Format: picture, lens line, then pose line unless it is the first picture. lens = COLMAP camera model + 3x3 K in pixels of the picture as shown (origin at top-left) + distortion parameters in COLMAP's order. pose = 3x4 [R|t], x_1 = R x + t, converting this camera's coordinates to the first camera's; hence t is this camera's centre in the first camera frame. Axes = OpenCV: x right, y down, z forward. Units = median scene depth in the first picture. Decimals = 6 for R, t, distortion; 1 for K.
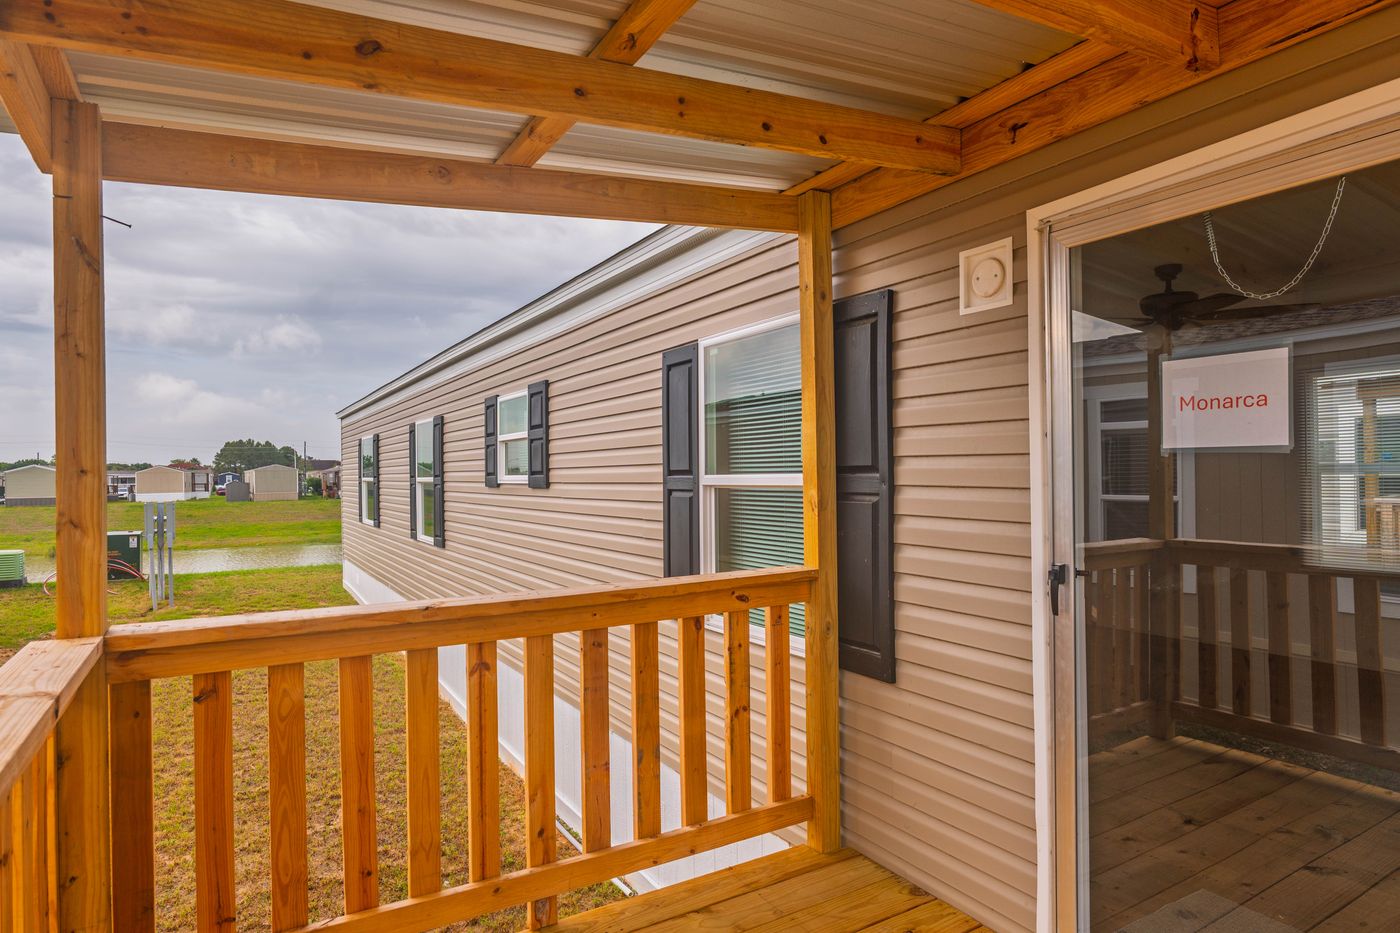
lens RADIAL K [[816.5, 0, 701.2], [0, 816.5, 465.8], [0, 0, 1]] dist [-0.036048, 0.023016]
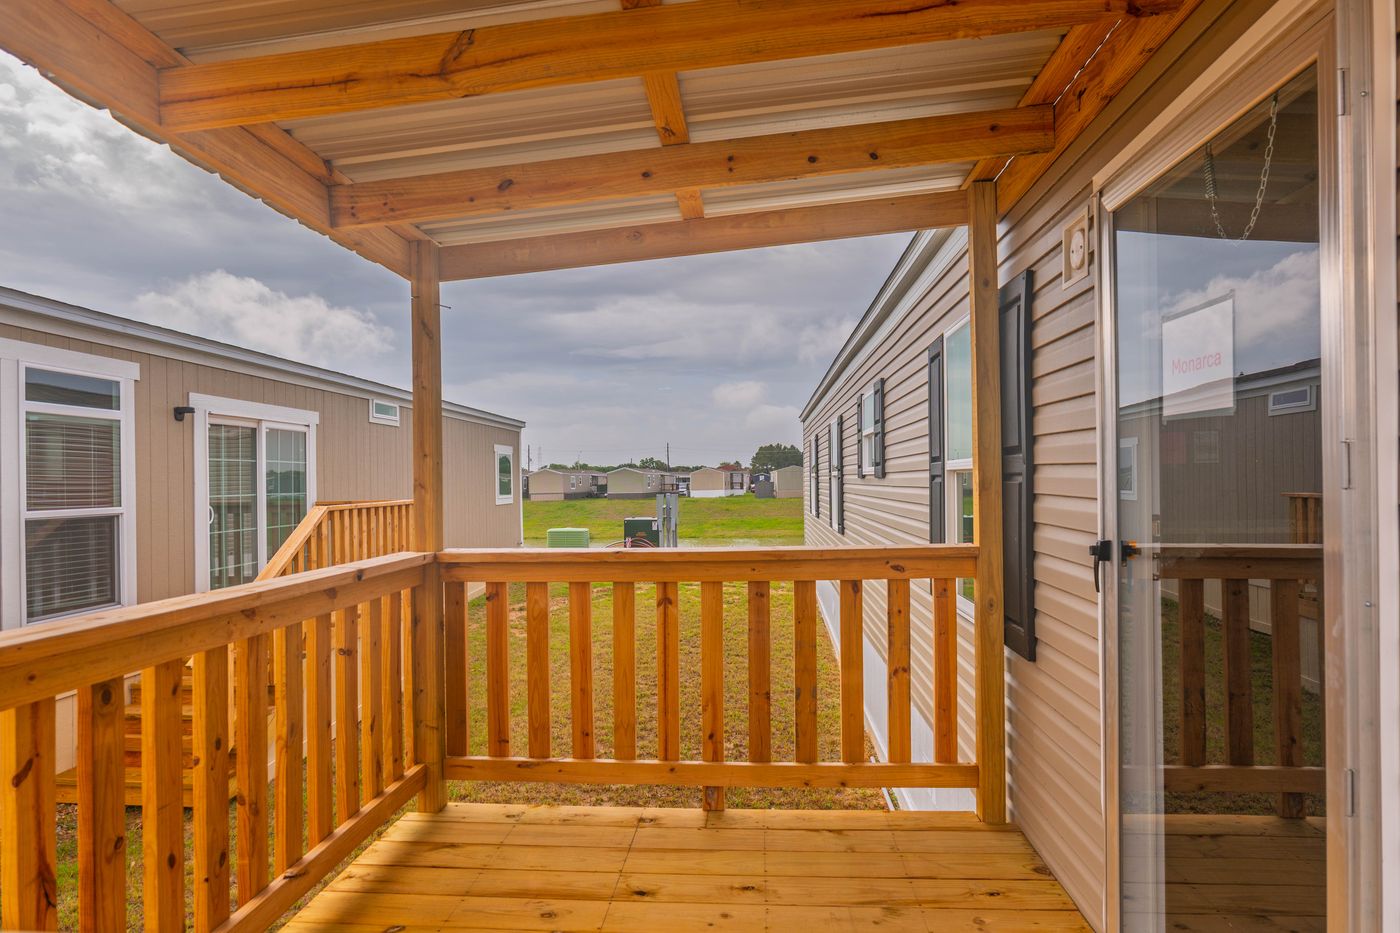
lens RADIAL K [[816.5, 0, 698.4], [0, 816.5, 468.0], [0, 0, 1]] dist [-0.036048, 0.023016]
pose [[0.818976, -0.005787, -0.573799, 0.472412], [0.006972, 0.999976, -0.000134, 0.026058], [0.573785, -0.003890, 0.818996, -0.056477]]
